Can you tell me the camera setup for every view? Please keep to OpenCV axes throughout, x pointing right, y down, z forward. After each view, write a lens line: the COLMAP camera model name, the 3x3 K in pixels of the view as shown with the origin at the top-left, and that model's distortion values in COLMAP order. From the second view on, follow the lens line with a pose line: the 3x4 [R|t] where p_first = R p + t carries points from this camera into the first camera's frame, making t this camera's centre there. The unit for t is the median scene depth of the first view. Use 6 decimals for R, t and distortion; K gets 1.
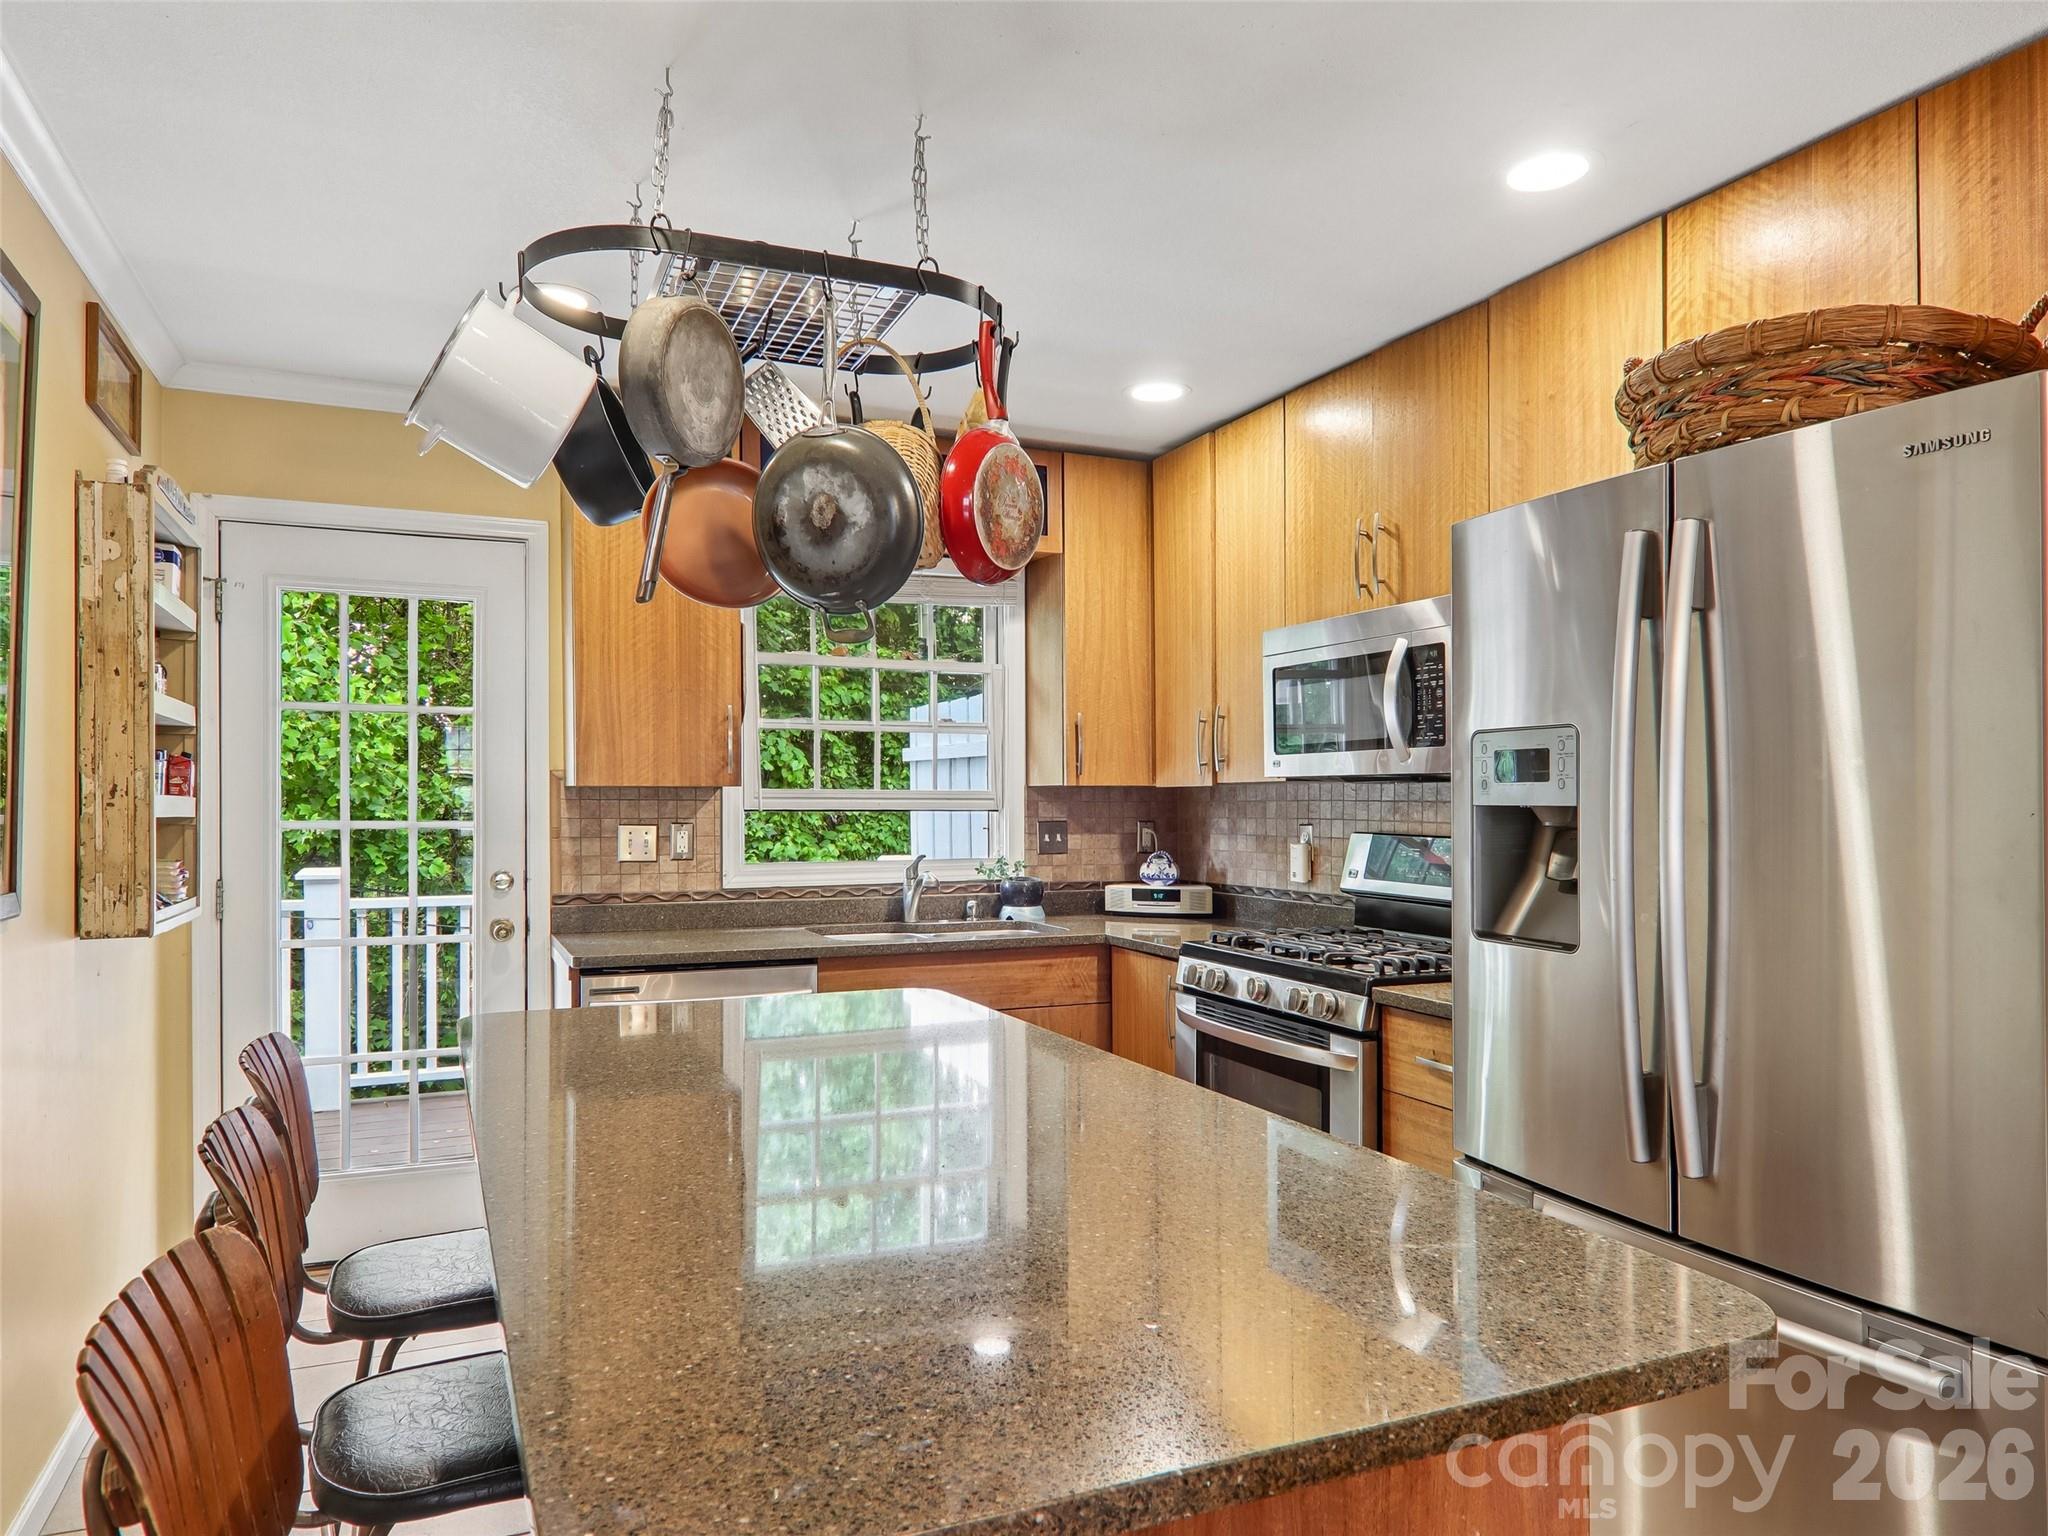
lens RADIAL K [[1304.6, 0, 1047.3], [0, 1304.6, 815.3], [0, 0, 1]] dist [-0.003093, -0.019485]
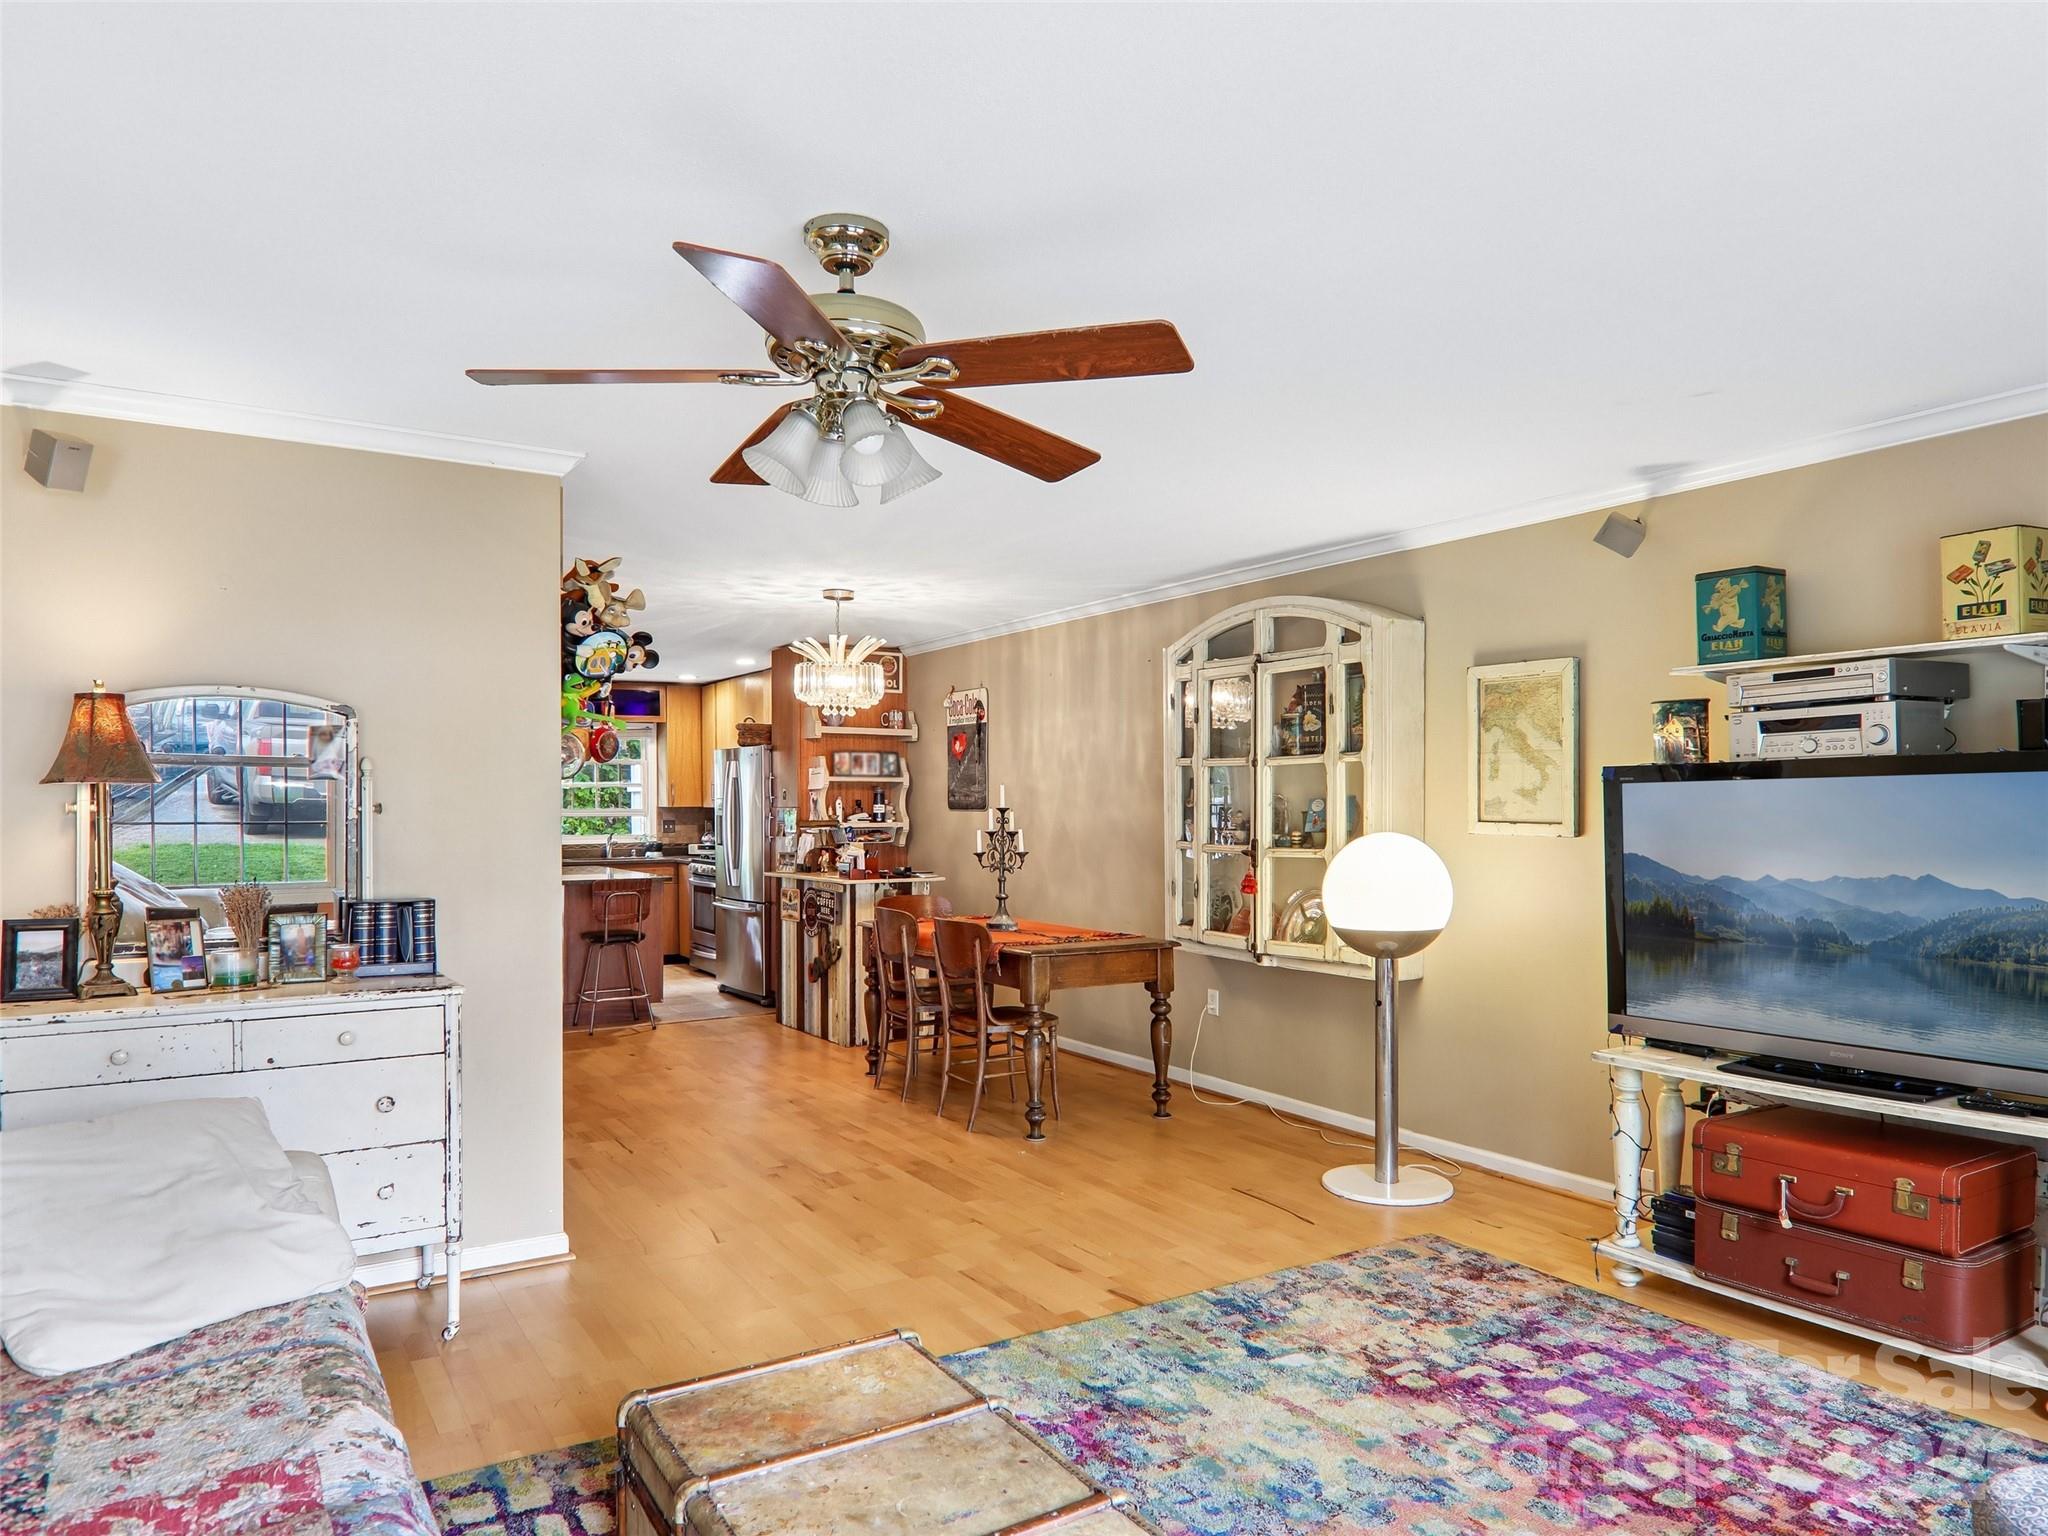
lens RADIAL K [[1303.5, 0, 1017.6], [0, 1303.5, 814.5], [0, 0, 1]] dist [0.011444, -0.026883]
pose [[0.993183, -0.004715, 0.116472, 0.477007], [0.004949, 0.999986, -0.001720, 0.001125], [-0.116462, 0.002285, 0.993192, -2.025578]]
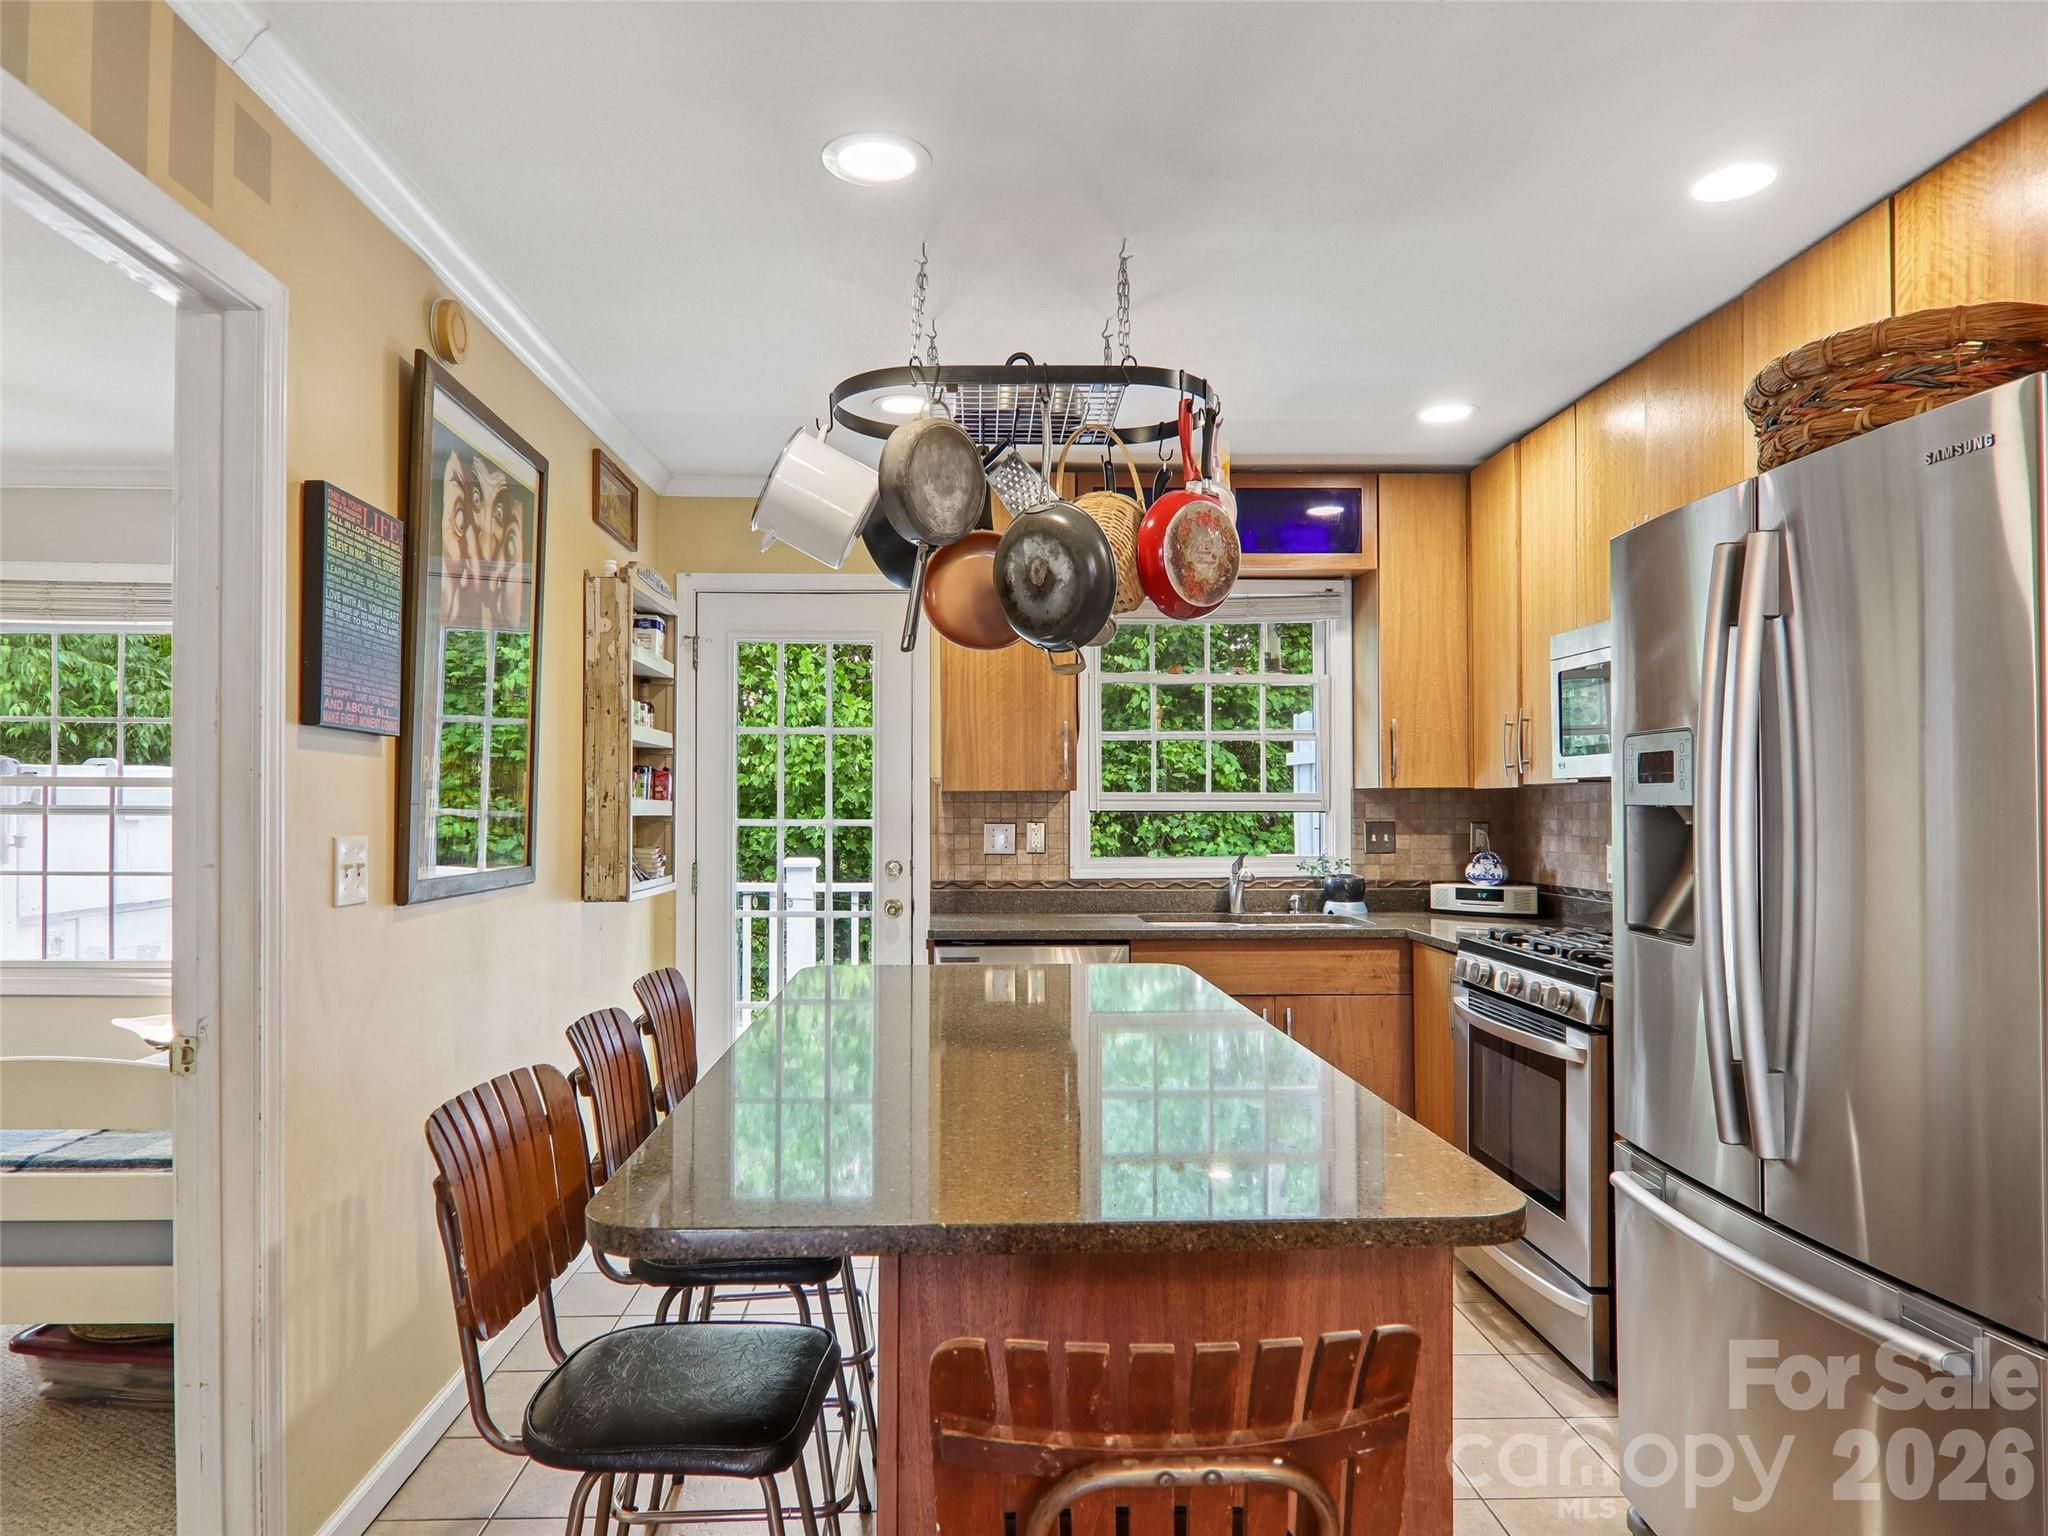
lens RADIAL K [[1286.1, 0, 1020.8], [0, 1286.1, 801.0], [0, 0, 1]] dist [0.008789, -0.022136]
pose [[0.925900, -0.002515, -0.377761, 0.155194], [-0.002357, 0.999920, -0.012434, 0.001582], [0.377762, 0.012403, 0.925820, -0.083698]]
